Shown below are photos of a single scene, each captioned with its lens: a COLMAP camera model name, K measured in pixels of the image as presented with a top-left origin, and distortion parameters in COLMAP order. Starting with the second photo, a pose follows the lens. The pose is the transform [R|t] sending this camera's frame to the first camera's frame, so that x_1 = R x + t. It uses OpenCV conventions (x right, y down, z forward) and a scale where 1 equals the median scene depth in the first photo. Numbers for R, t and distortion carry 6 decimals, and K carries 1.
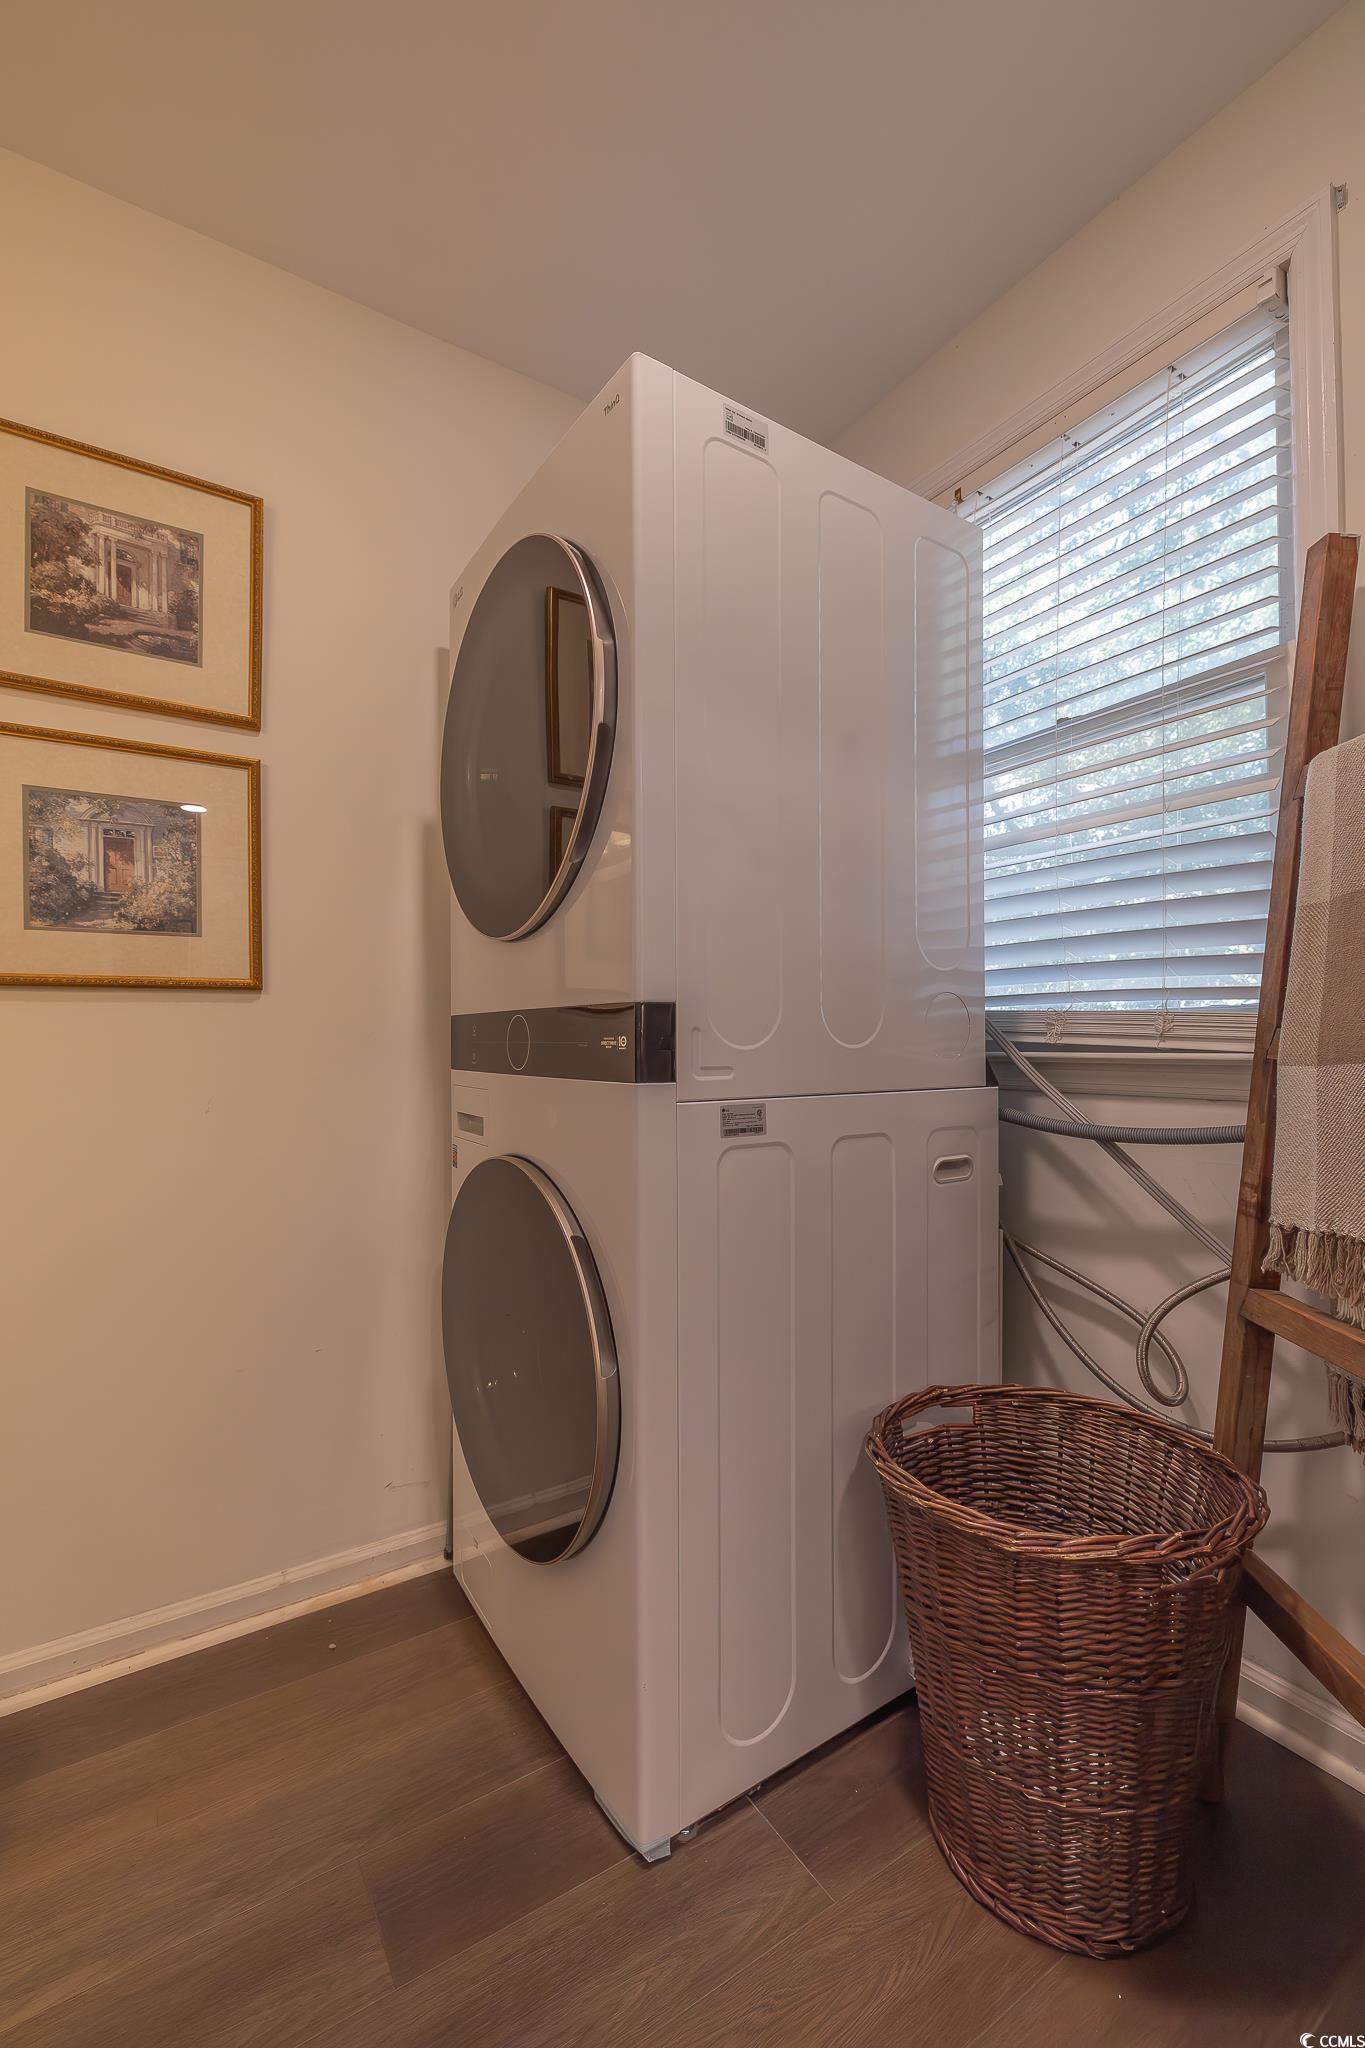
lens RADIAL K [[848.6, 0, 663.1], [0, 848.6, 1038.3], [0, 0, 1]] dist [-0.003003, 0.000356]
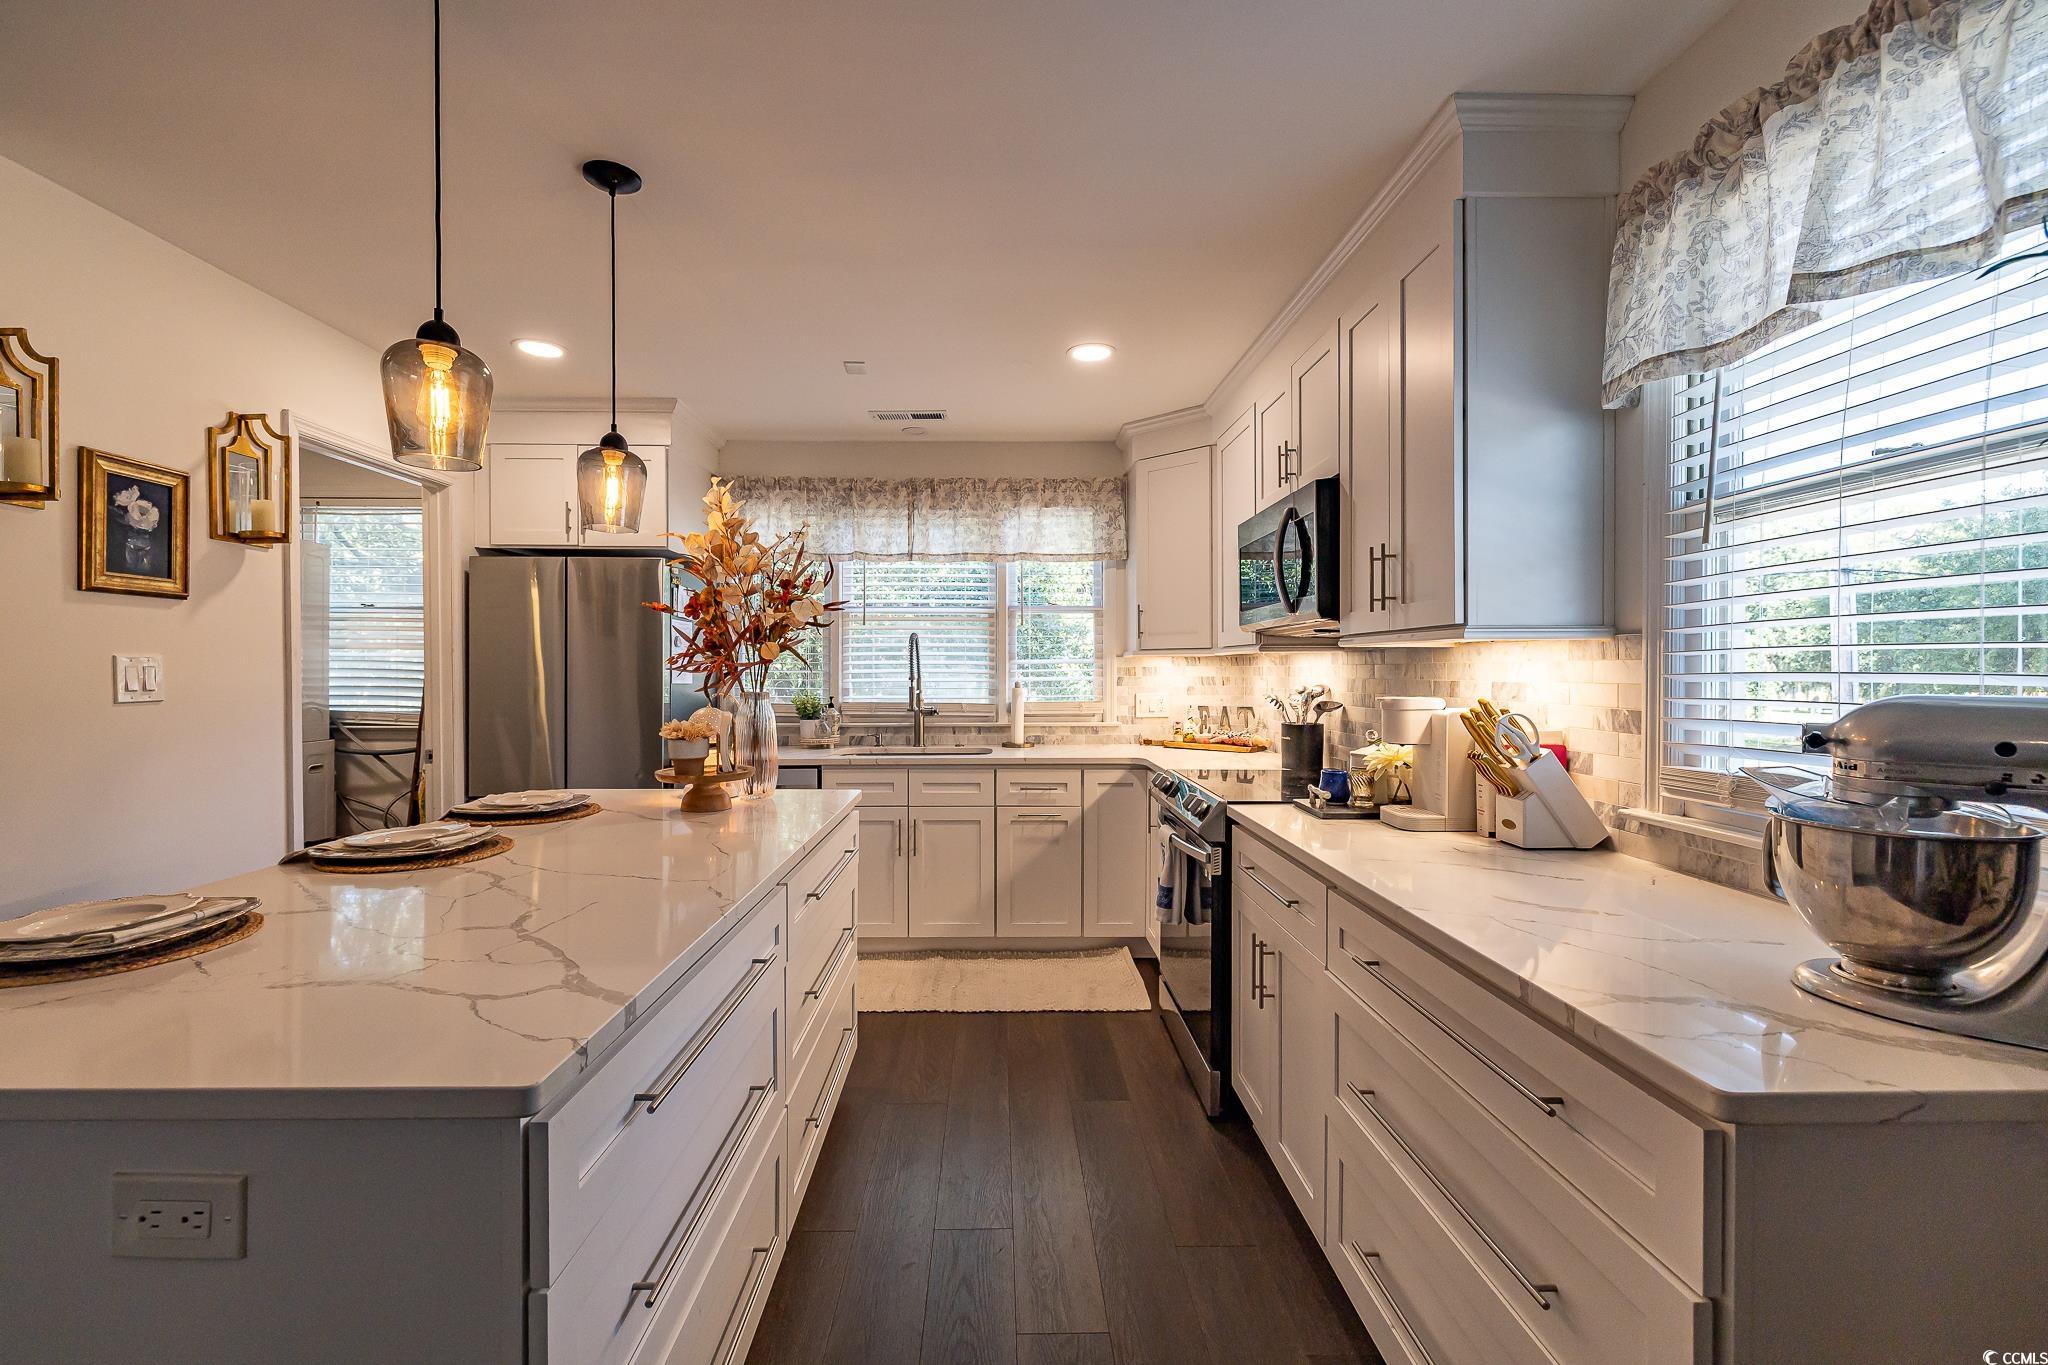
lens RADIAL K [[848.6, 0, 994.8], [0, 848.6, 675.0], [0, 0, 1]] dist [-0.003003, 0.000356]
pose [[0.529849, 0.004530, 0.848080, -0.883361], [-0.010357, 0.999946, 0.001130, -0.194146], [-0.848029, -0.009382, 0.529867, -2.504250]]
